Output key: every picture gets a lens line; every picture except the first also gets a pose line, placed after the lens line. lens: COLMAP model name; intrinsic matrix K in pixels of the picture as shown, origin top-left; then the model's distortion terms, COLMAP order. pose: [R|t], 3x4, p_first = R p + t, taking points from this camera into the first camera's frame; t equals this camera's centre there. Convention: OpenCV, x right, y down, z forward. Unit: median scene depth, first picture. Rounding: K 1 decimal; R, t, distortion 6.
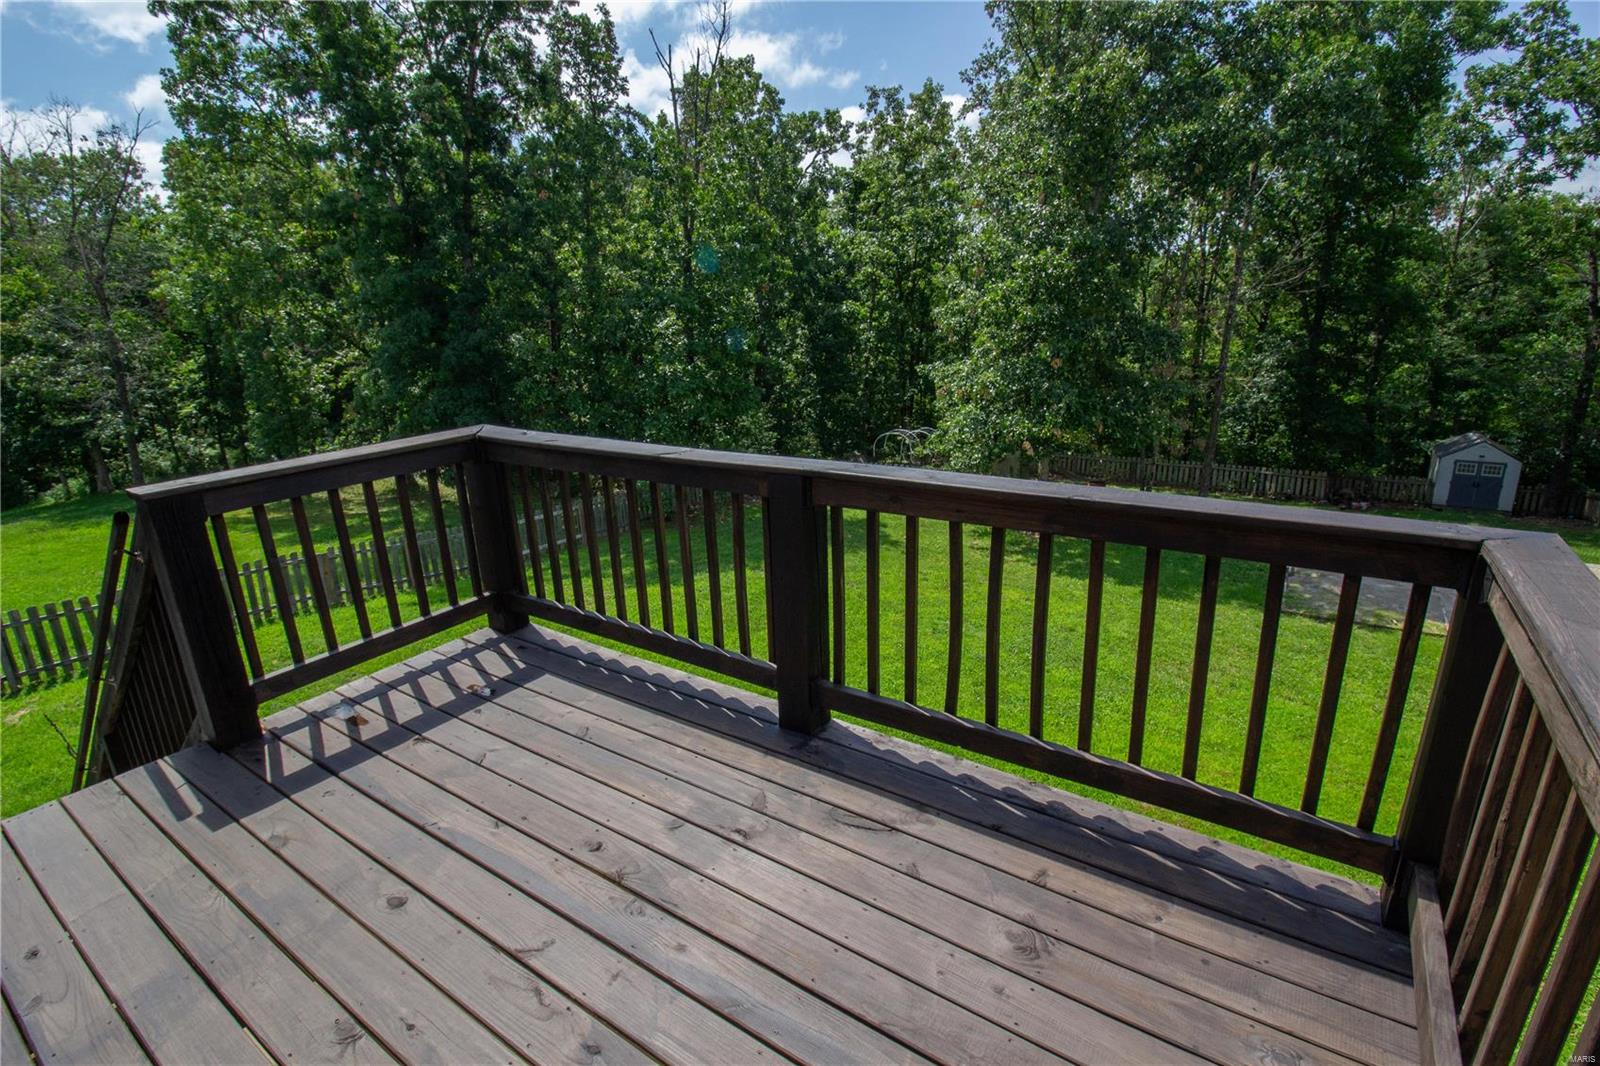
lens RADIAL K [[748.4, 0, 809.9], [0, 748.4, 530.4], [0, 0, 1]] dist [-0.005484, -0.005514]
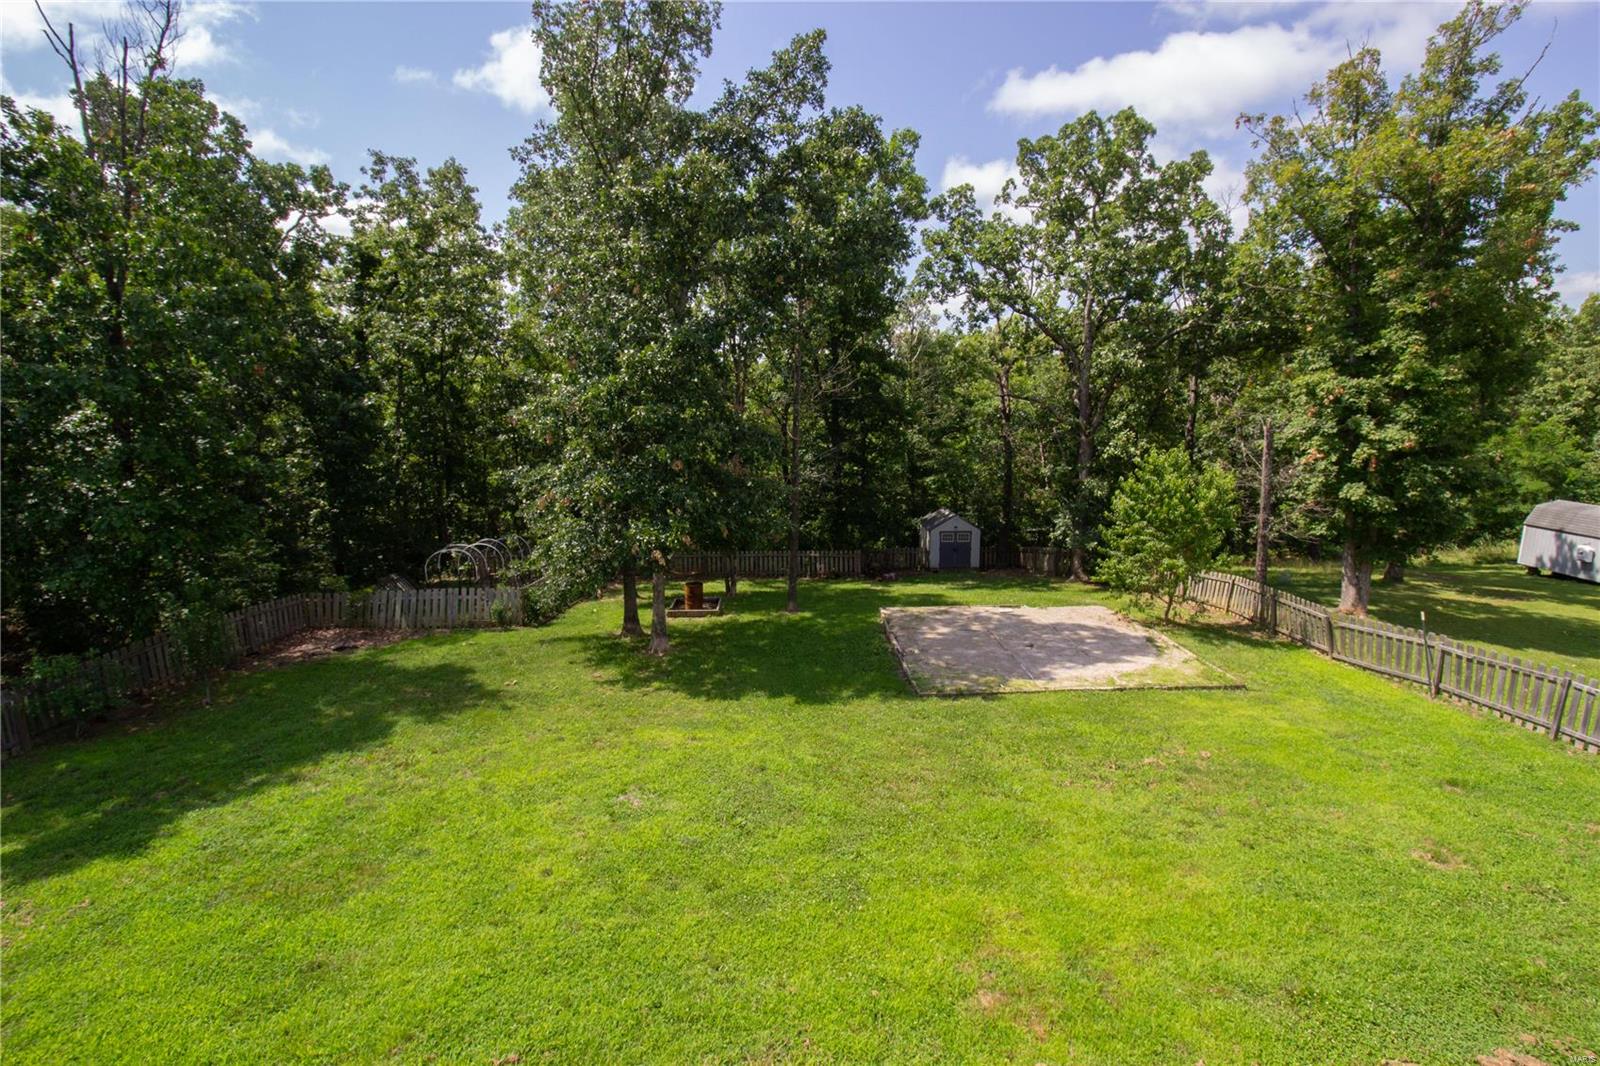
lens RADIAL K [[748.4, 0, 802.7], [0, 748.4, 533.7], [0, 0, 1]] dist [-0.005484, -0.005514]
pose [[0.815628, -0.073763, 0.573855, -0.042657], [0.142340, 0.986938, -0.075449, -0.029072], [-0.560794, 0.143221, 0.815474, 0.101498]]
